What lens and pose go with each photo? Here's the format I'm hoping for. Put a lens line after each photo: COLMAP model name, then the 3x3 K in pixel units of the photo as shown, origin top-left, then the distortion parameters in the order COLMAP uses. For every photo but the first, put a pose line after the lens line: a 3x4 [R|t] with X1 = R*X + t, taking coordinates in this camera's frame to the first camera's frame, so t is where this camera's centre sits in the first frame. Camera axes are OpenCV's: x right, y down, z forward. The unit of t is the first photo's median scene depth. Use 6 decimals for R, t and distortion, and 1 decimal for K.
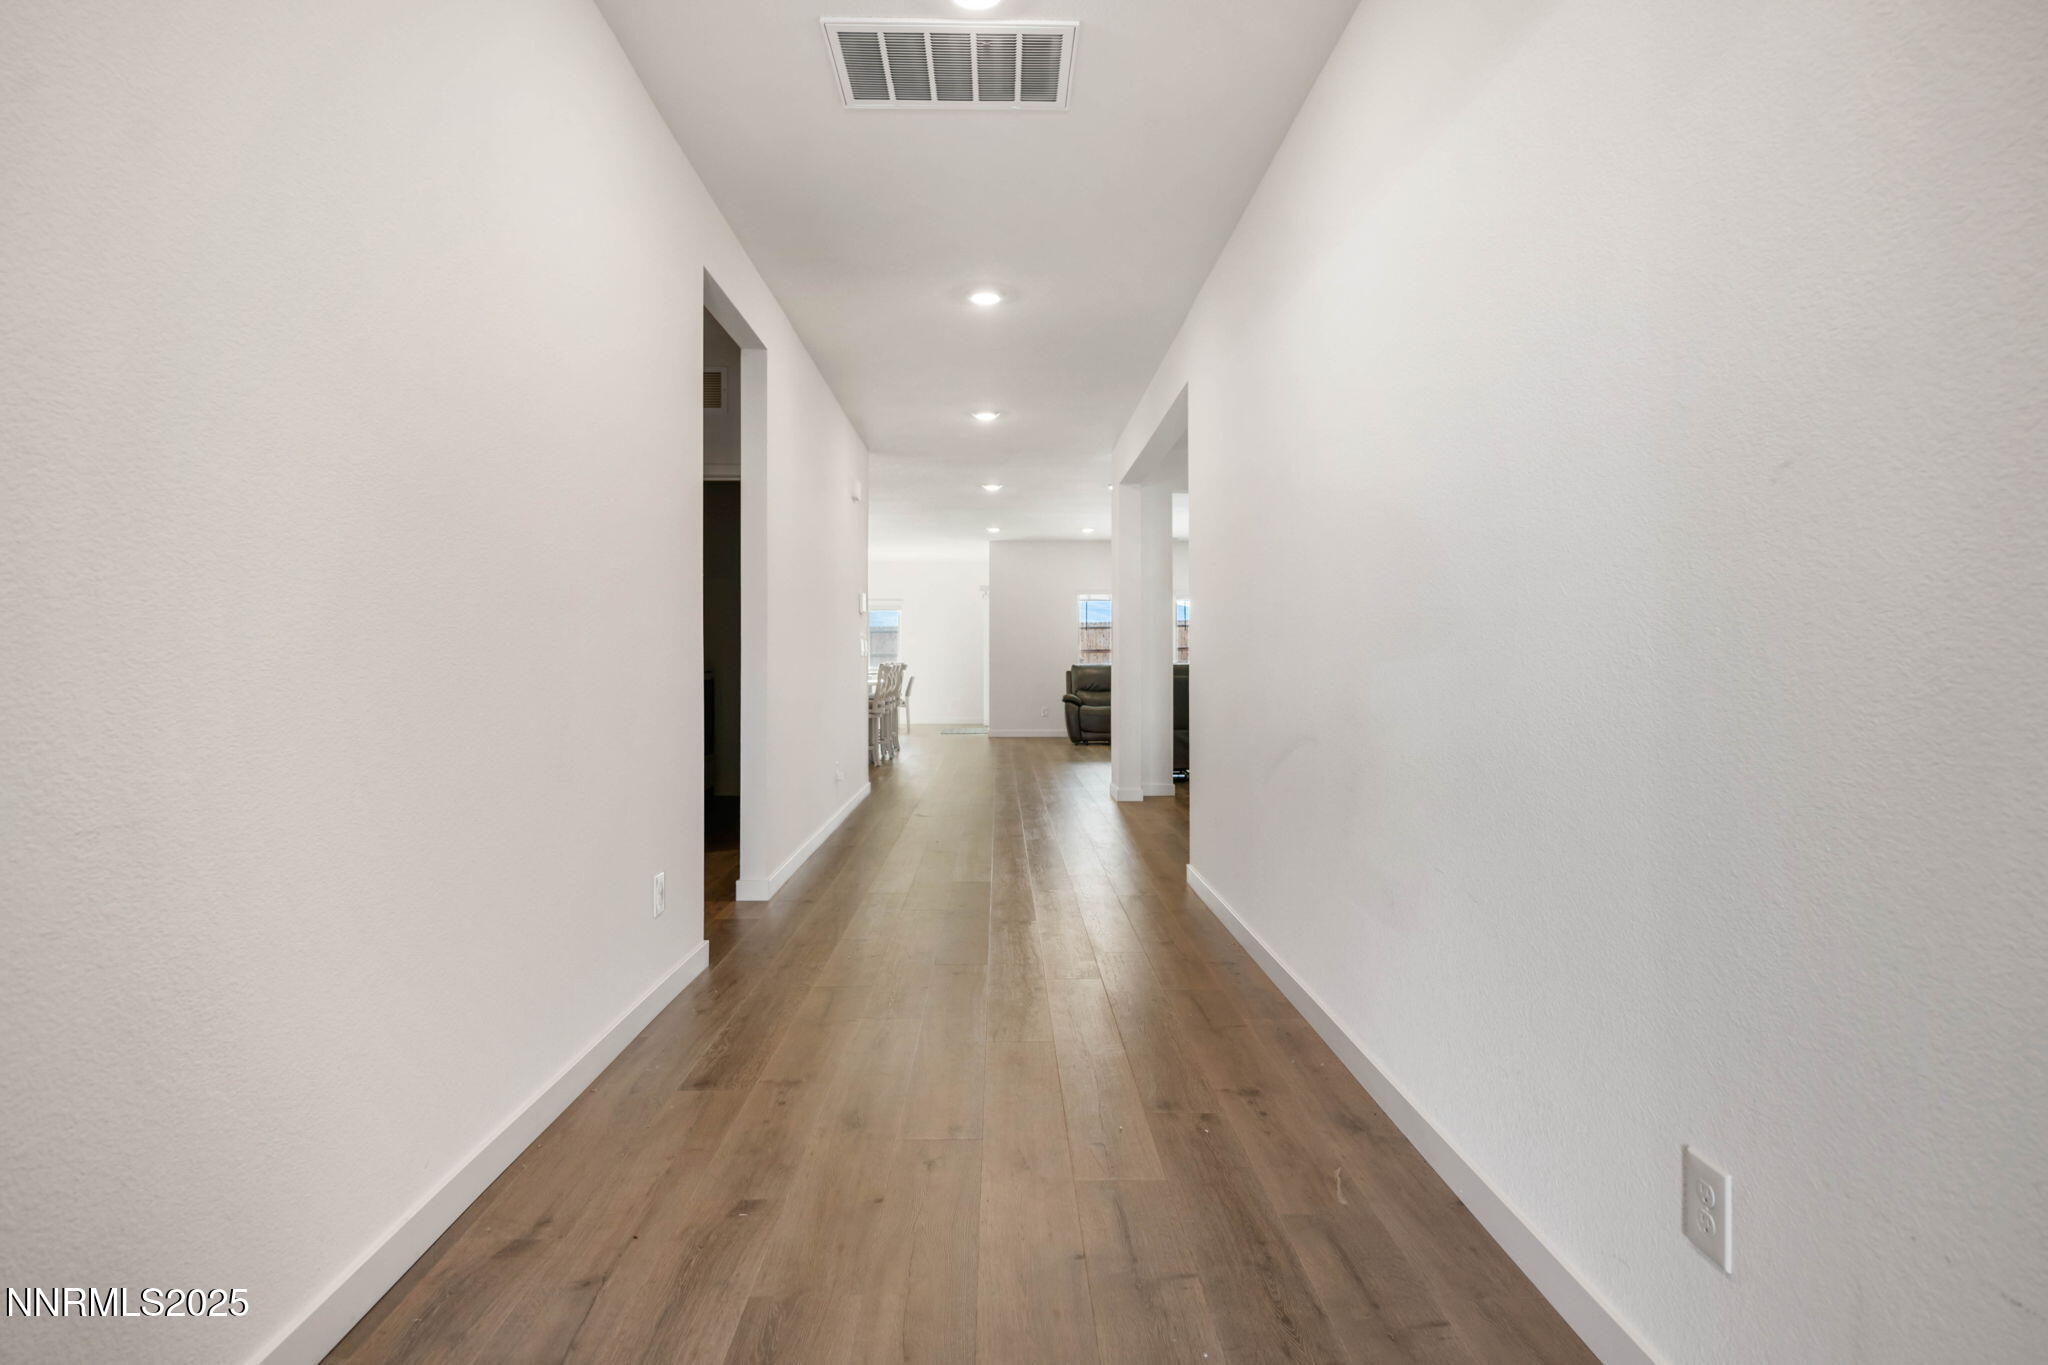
lens RADIAL K [[1081.3, 0, 1020.3], [0, 1081.3, 656.7], [0, 0, 1]] dist [0.001470, 0.000194]
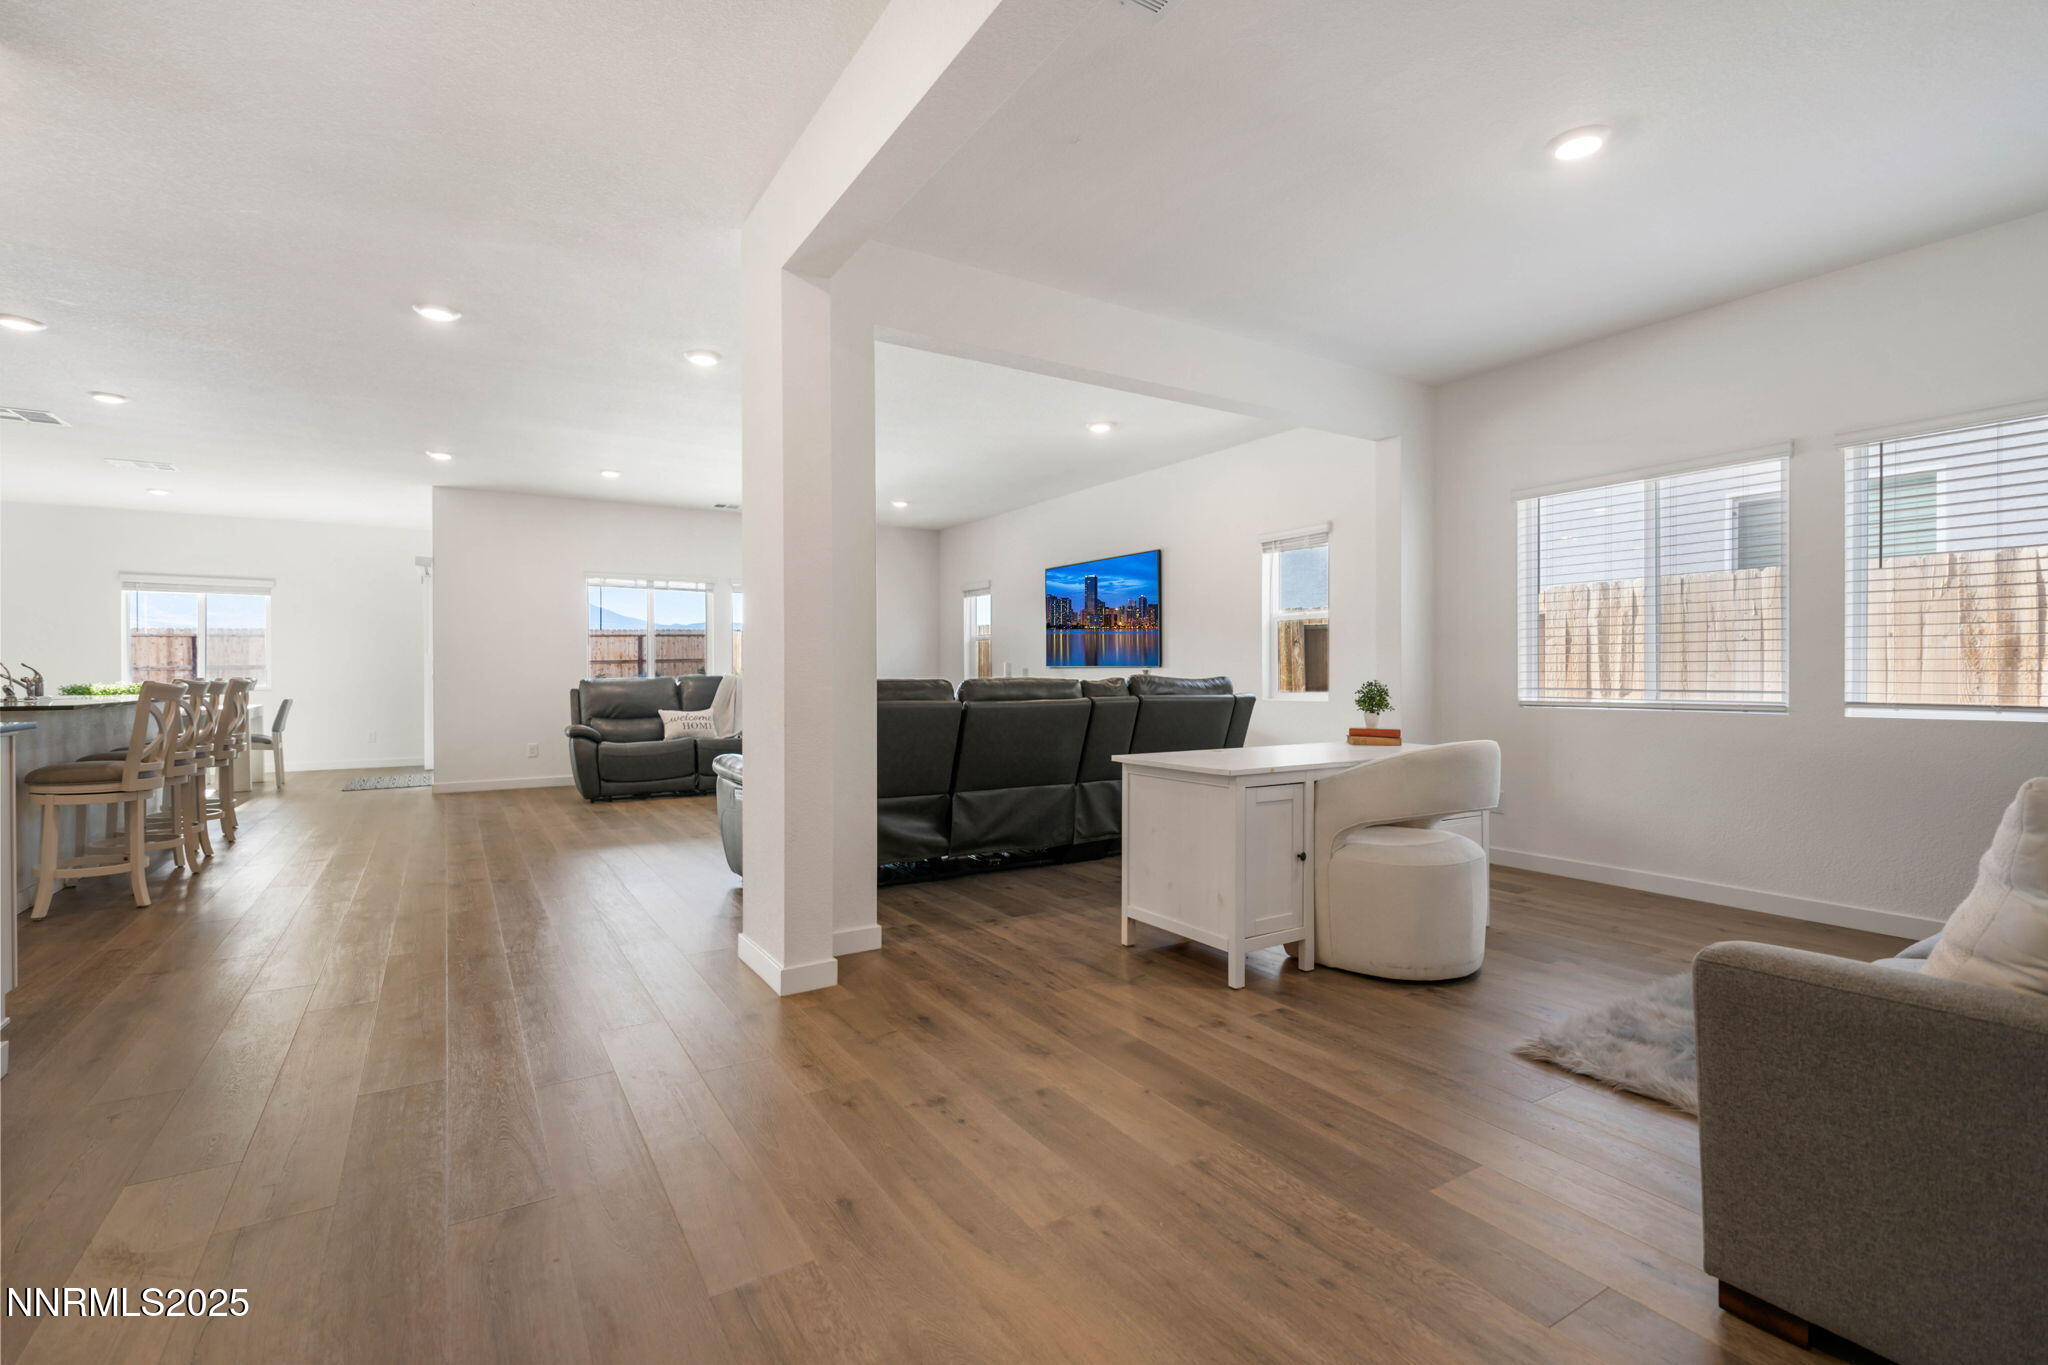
lens RADIAL K [[902.2, 0, 1026.7], [0, 902.2, 670.1], [0, 0, 1]] dist [-0.000032, 0.000014]
pose [[0.853032, -0.002473, 0.521852, -0.008278], [0.000845, 0.999994, 0.003357, -0.000222], [-0.521858, -0.002423, 0.853029, 0.384541]]
